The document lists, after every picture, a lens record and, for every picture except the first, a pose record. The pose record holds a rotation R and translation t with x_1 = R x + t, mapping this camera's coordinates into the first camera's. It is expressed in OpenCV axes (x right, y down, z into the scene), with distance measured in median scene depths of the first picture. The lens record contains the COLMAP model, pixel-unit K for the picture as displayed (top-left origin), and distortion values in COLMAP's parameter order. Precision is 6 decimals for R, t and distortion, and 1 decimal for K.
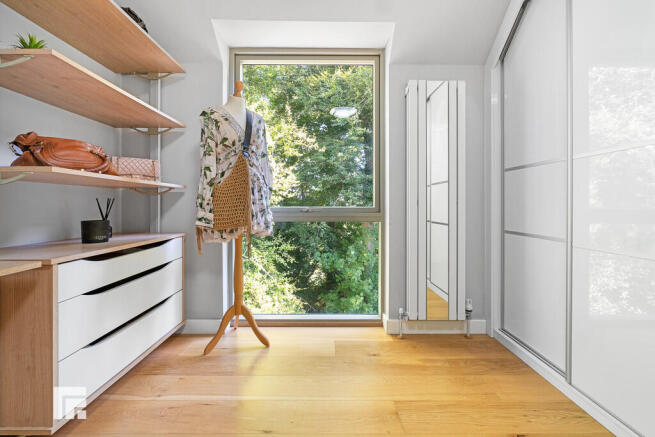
lens RADIAL K [[284.1, 0, 328.5], [0, 284.1, 204.2], [0, 0, 1]] dist [0.001613, 0.000161]
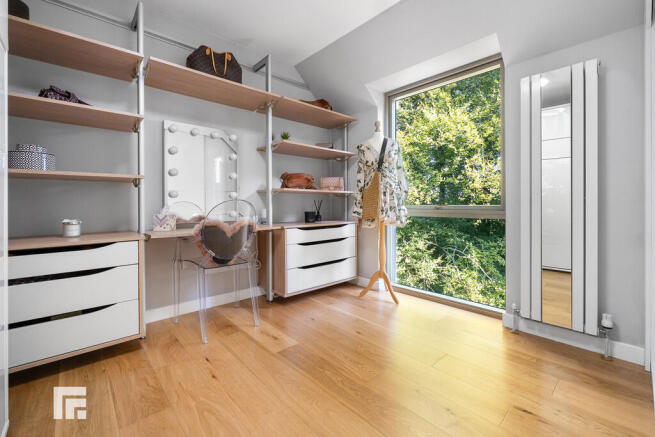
lens RADIAL K [[284.1, 0, 328.5], [0, 284.1, 204.2], [0, 0, 1]] dist [0.001613, 0.000161]
pose [[0.666064, -0.003047, -0.745889, 0.627706], [0.006420, 0.999978, 0.001648, 0.001634], [0.745867, -0.005887, 0.666069, -0.194567]]
